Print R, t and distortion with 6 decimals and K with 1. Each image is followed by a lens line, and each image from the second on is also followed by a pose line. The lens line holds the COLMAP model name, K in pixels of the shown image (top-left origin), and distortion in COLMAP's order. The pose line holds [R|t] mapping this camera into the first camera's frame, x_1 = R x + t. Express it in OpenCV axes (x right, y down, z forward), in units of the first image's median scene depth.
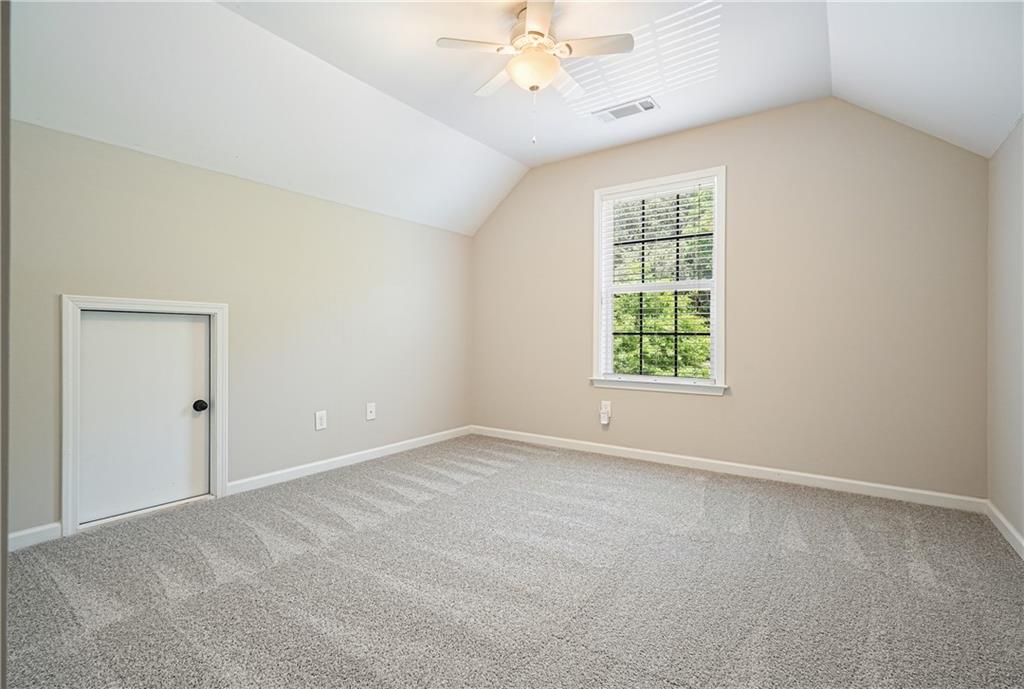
lens RADIAL K [[456.9, 0, 510.3], [0, 456.9, 340.5], [0, 0, 1]] dist [-0.007674, 0.004653]
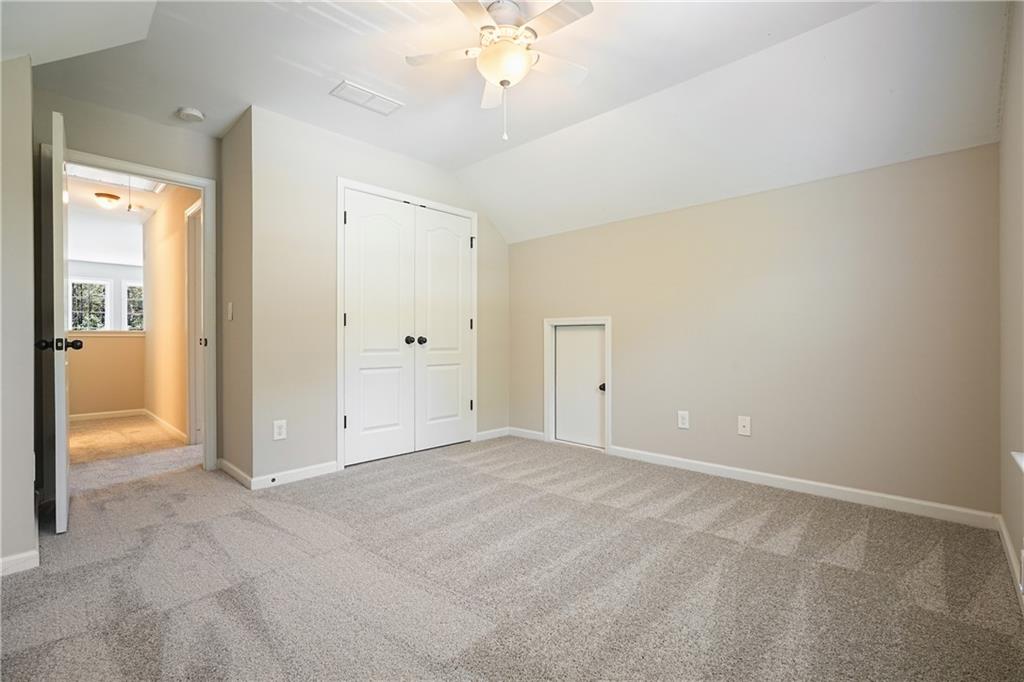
lens RADIAL K [[456.9, 0, 517.6], [0, 456.9, 340.0], [0, 0, 1]] dist [-0.007674, 0.004653]
pose [[-0.119254, 0.003647, -0.992857, 0.806225], [-0.004994, 0.999978, 0.004273, -0.012409], [0.992851, 0.005468, -0.119233, 0.895656]]
